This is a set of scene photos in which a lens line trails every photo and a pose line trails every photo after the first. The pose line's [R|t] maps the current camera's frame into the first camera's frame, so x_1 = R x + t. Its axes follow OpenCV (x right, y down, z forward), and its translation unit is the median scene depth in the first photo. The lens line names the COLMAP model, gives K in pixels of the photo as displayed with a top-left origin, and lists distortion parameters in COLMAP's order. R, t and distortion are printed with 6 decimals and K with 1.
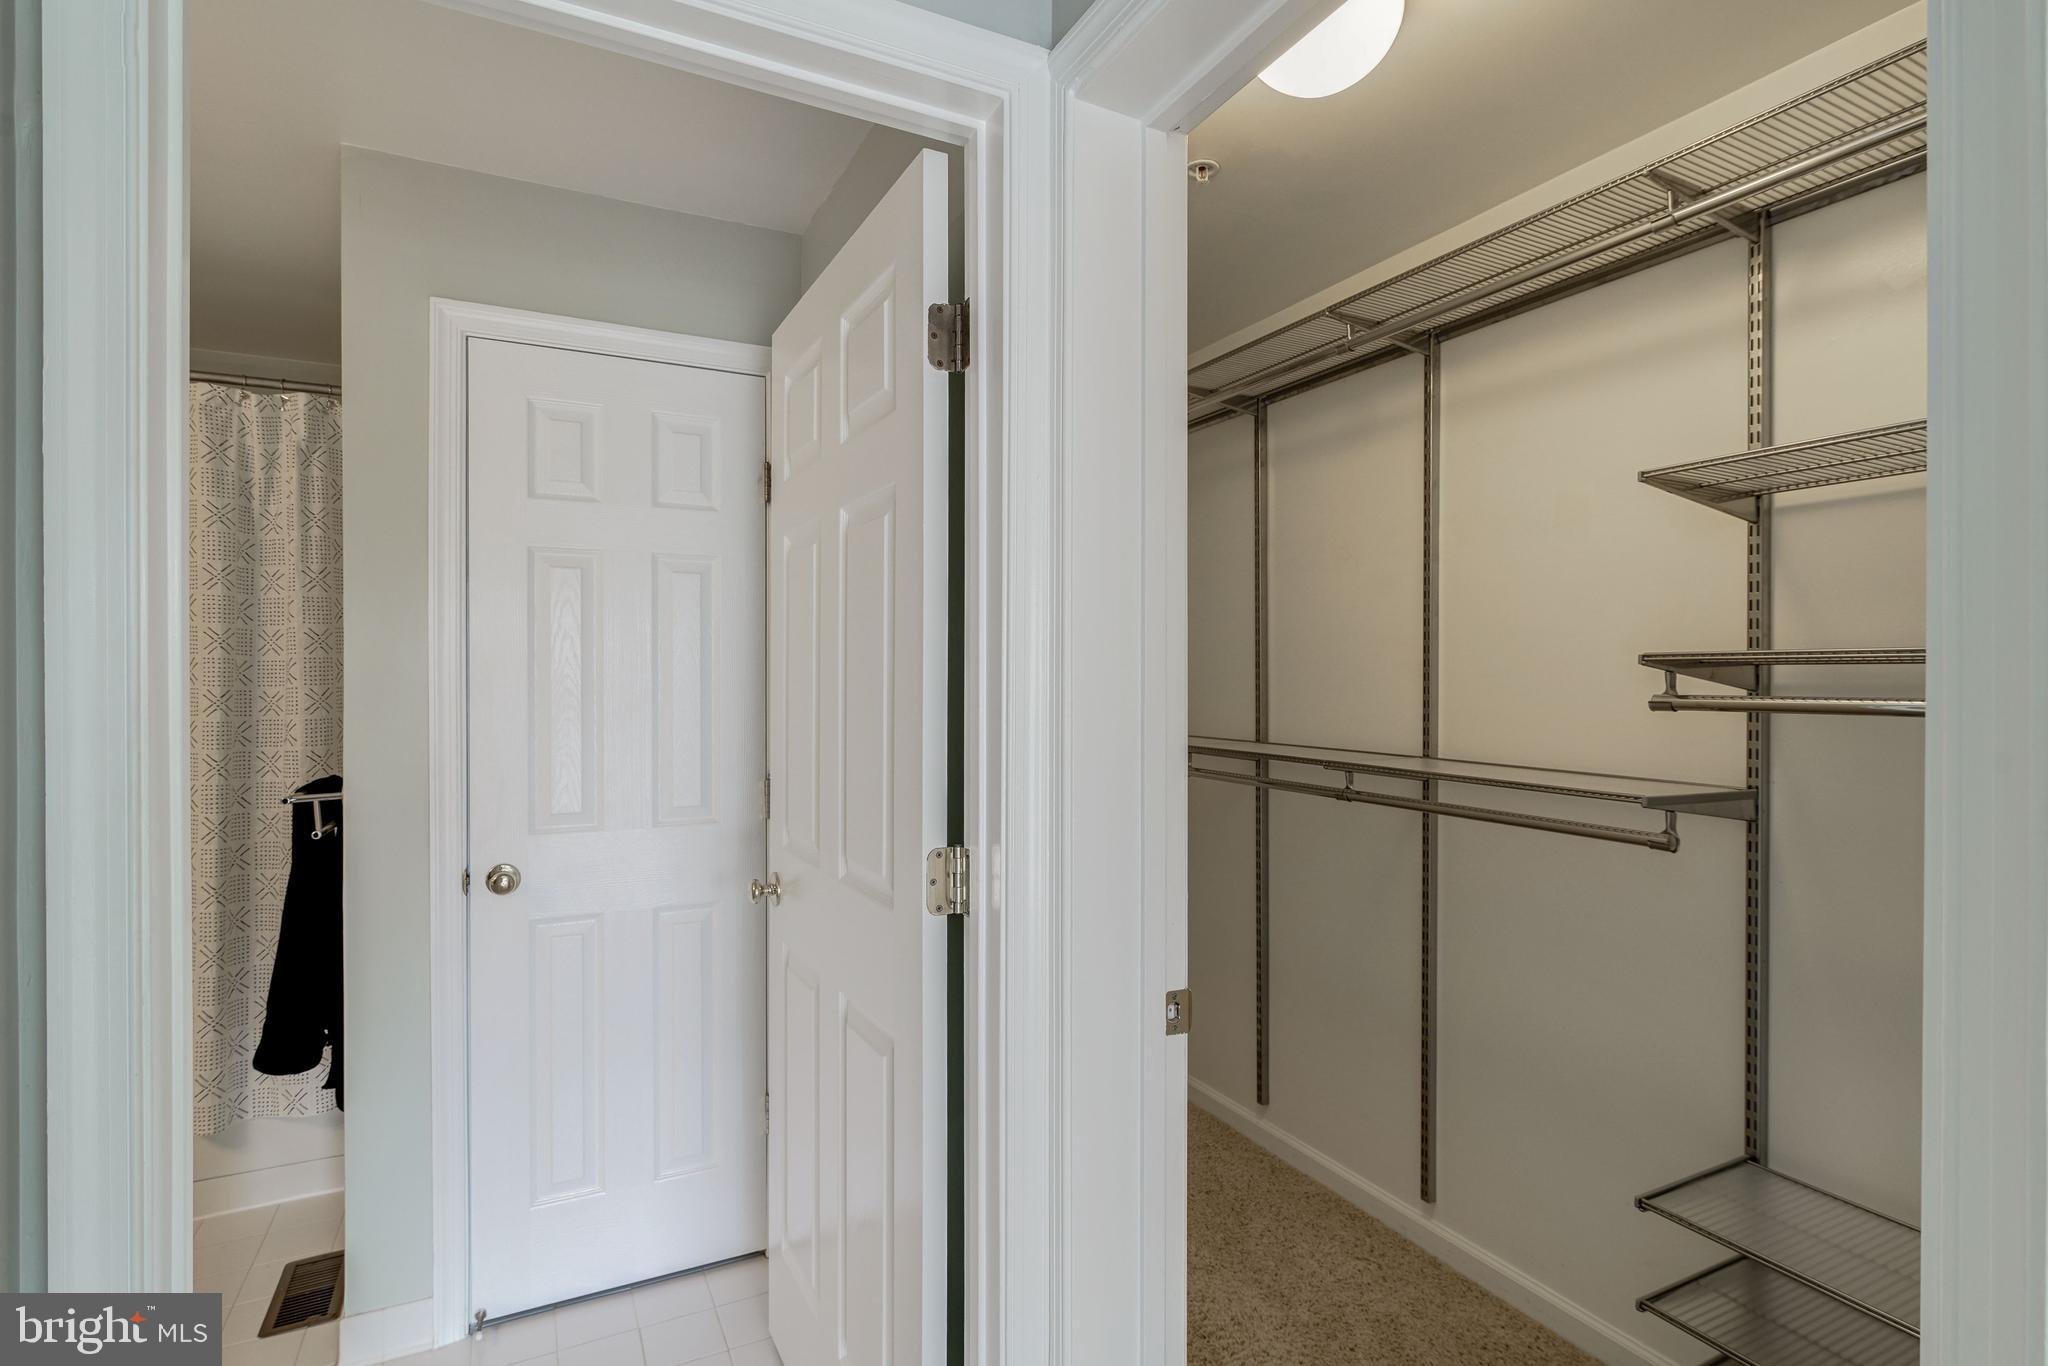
lens RADIAL K [[999.4, 0, 1018.1], [0, 999.4, 706.1], [0, 0, 1]] dist [0.000931, 0.000152]
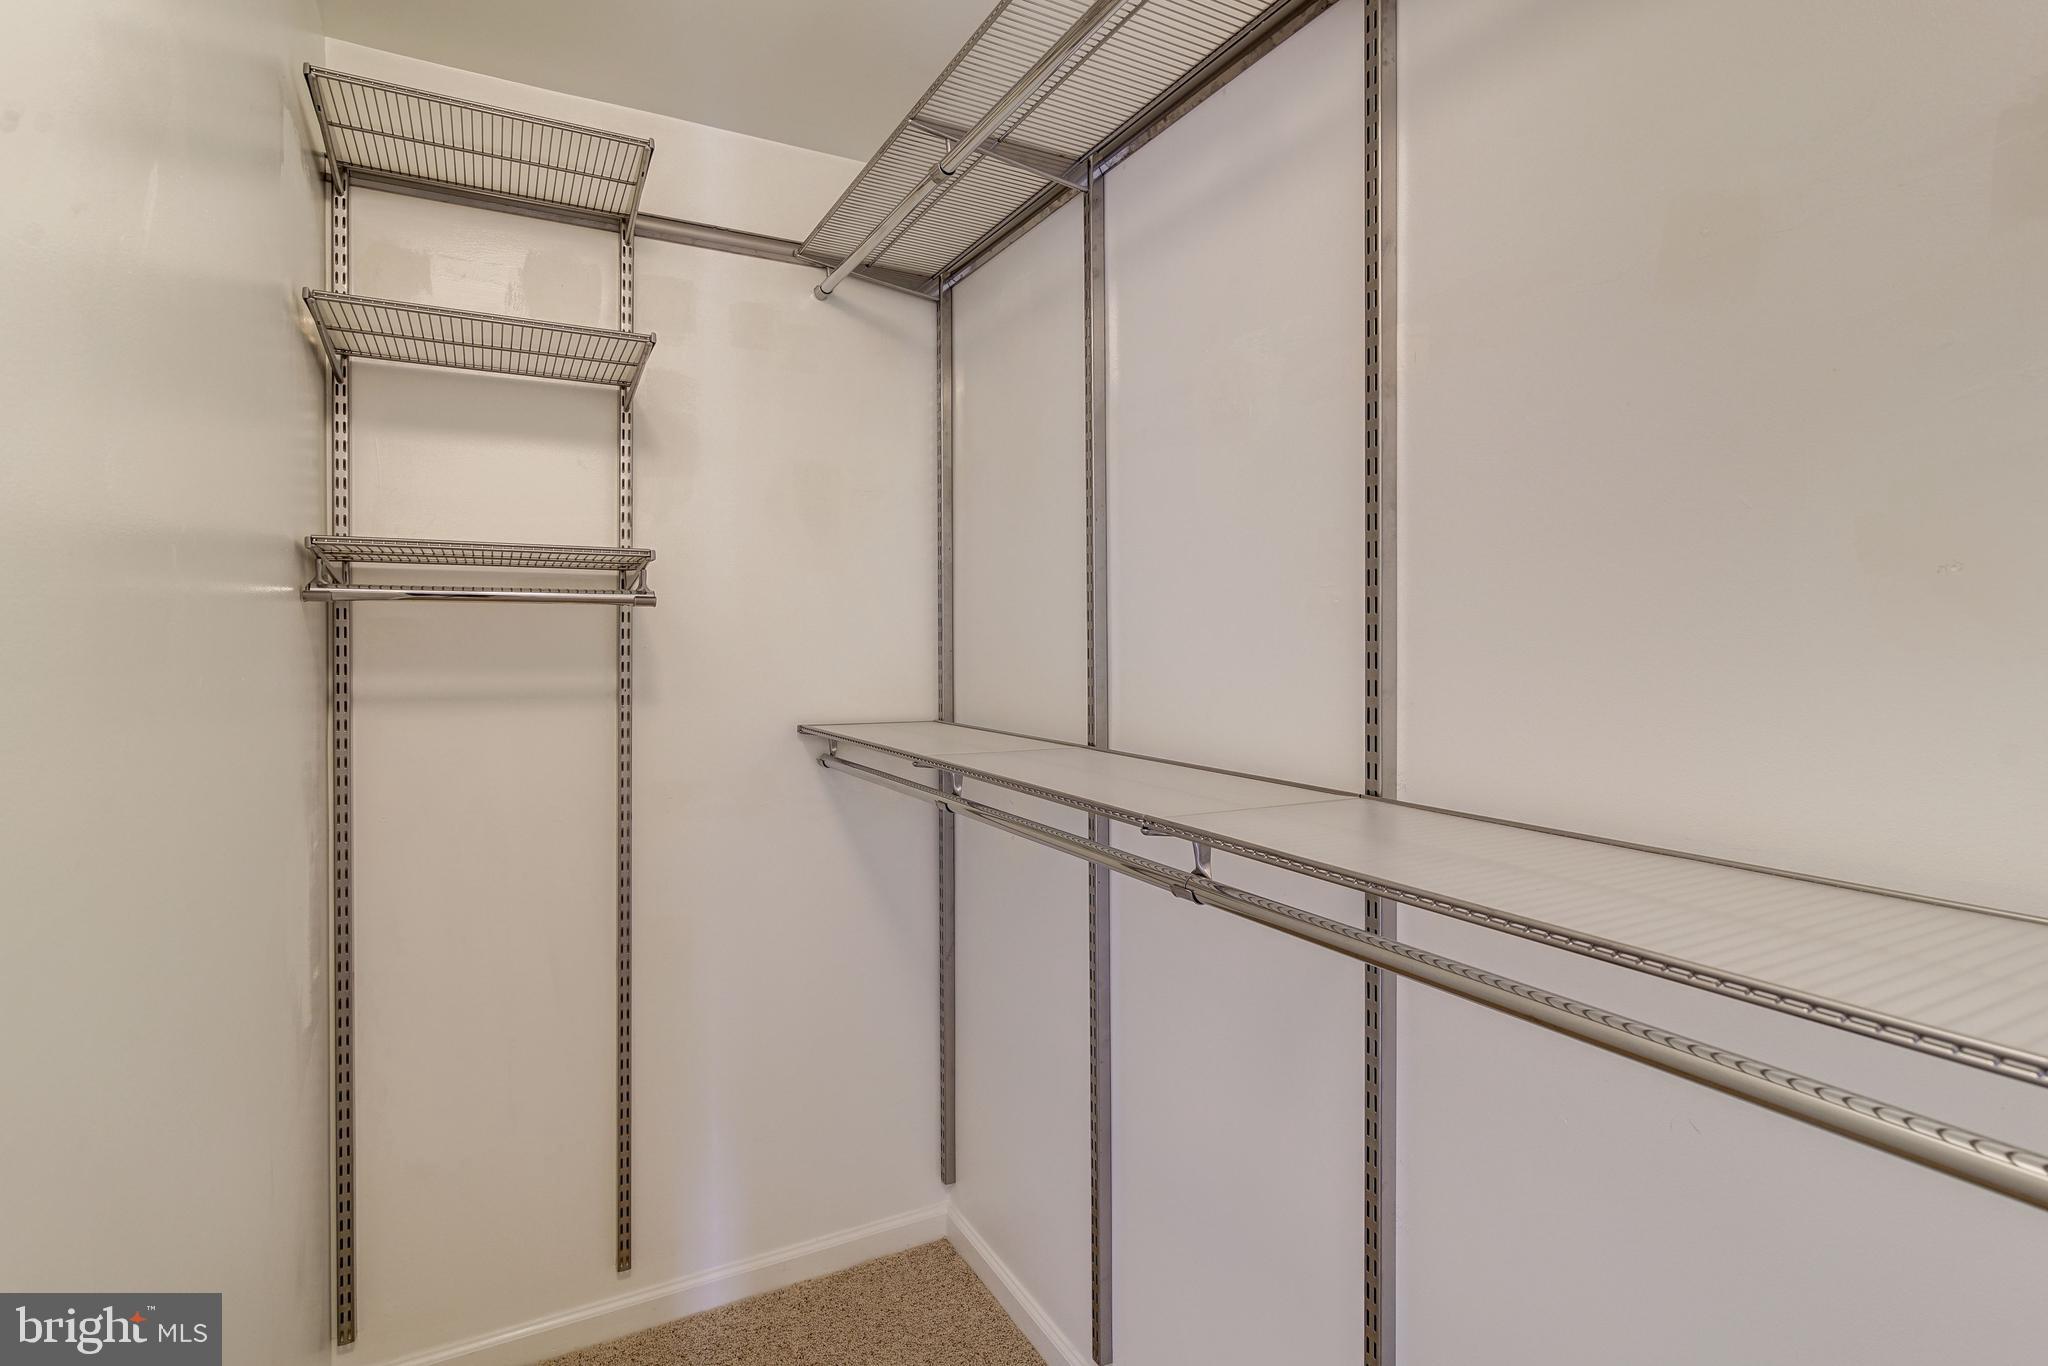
lens RADIAL K [[1012.6, 0, 1024.0], [0, 1012.6, 683.0], [0, 0, 1]] dist [-0.000709, 0.000380]
pose [[0.998329, -0.005953, 0.057484, 0.205044], [0.005779, 0.999978, 0.003193, -0.004489], [-0.057502, -0.002855, 0.998341, 0.503486]]
